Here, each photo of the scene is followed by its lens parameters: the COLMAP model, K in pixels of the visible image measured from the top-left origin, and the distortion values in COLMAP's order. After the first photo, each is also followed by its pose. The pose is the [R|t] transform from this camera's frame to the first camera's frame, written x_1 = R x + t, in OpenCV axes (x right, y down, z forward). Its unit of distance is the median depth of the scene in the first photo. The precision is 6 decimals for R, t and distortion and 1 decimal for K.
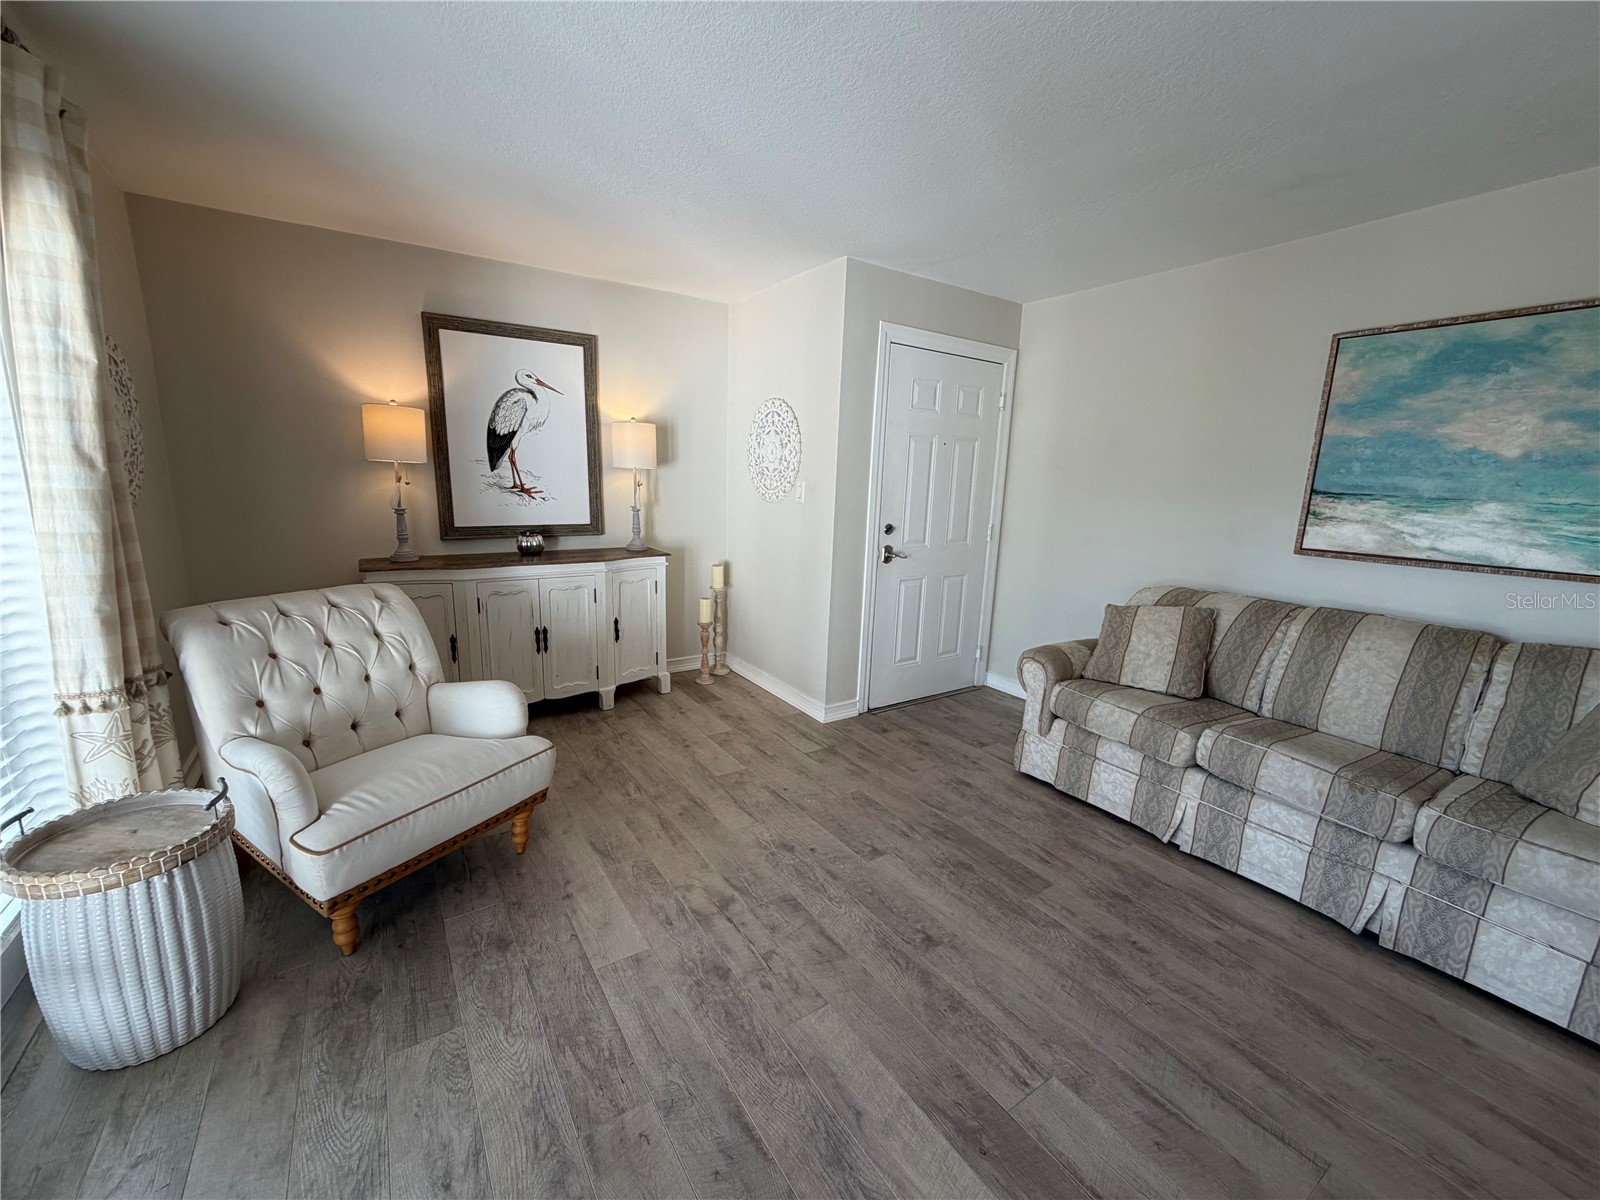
lens RADIAL K [[638.6, 0, 795.4], [0, 638.6, 600.4], [0, 0, 1]] dist [0.000558, 0.000580]
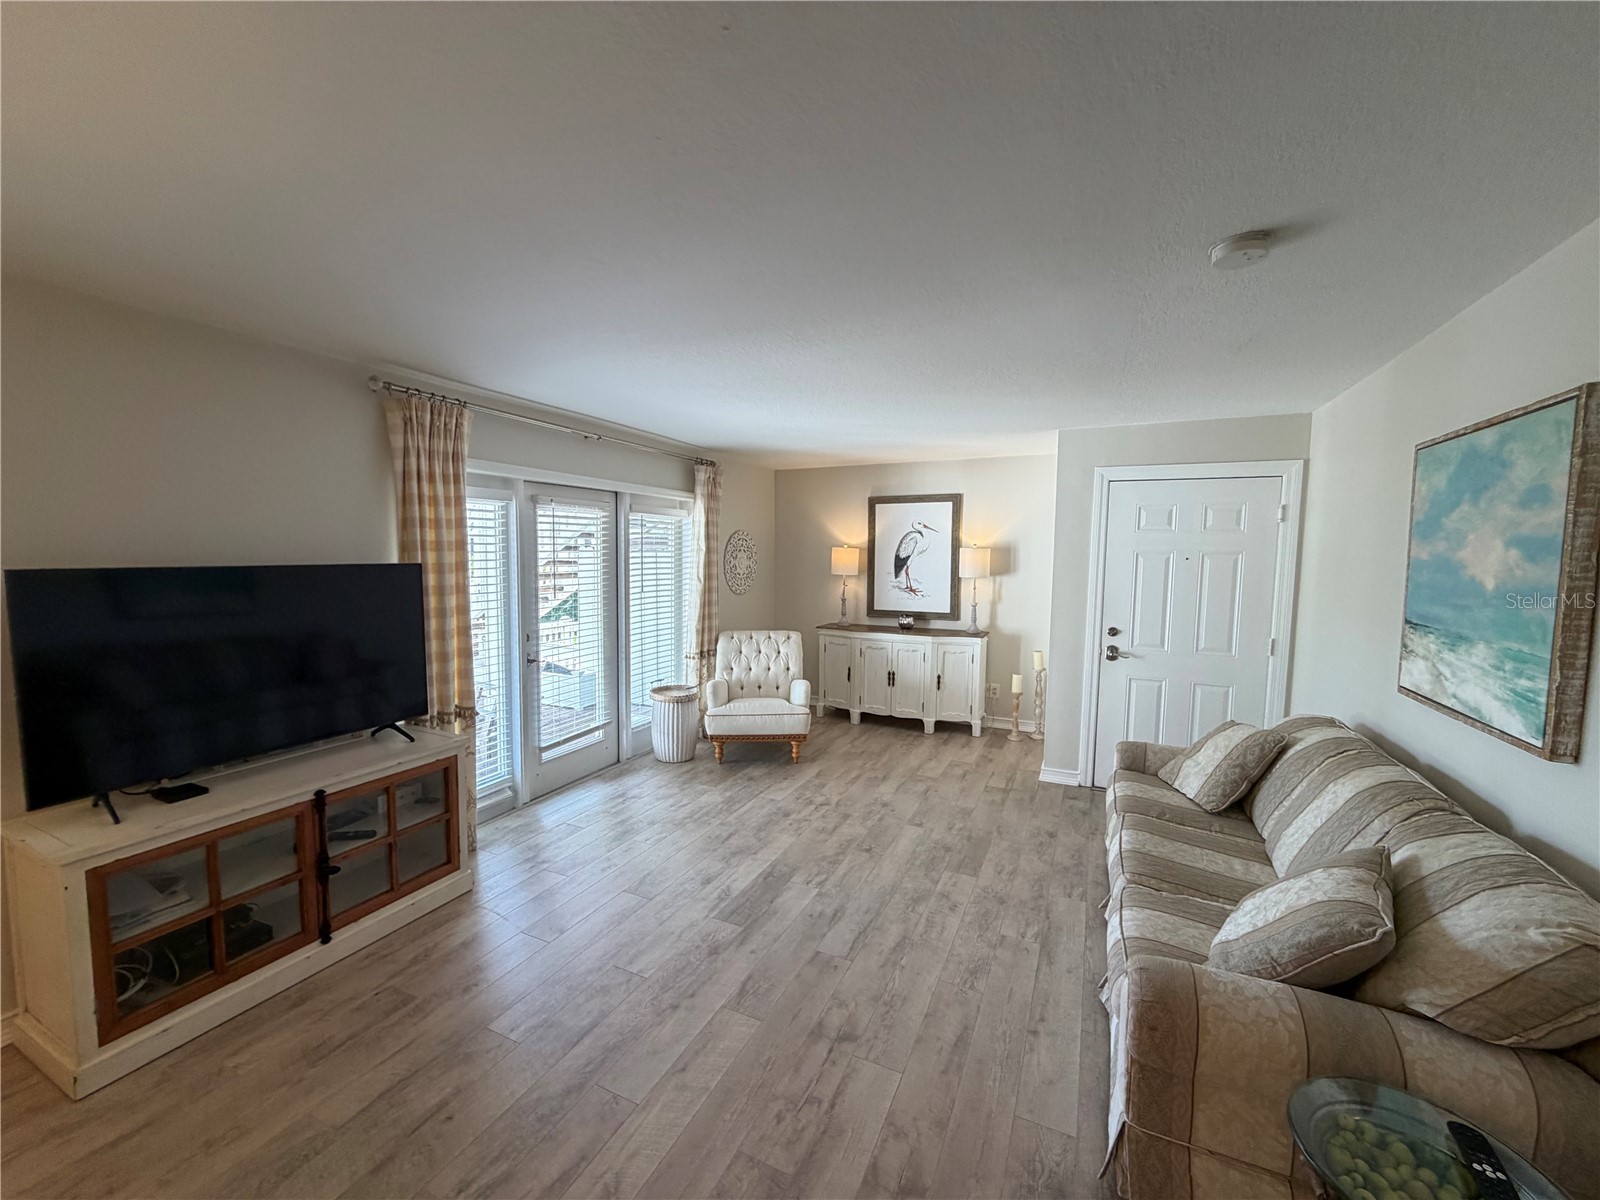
lens RADIAL K [[638.6, 0, 796.8], [0, 638.6, 599.2], [0, 0, 1]] dist [0.000558, 0.000580]
pose [[0.518210, 0.039985, -0.854318, 0.872767], [-0.160228, 0.985759, -0.051053, -0.017808], [0.840111, 0.163342, 0.517236, -0.108085]]
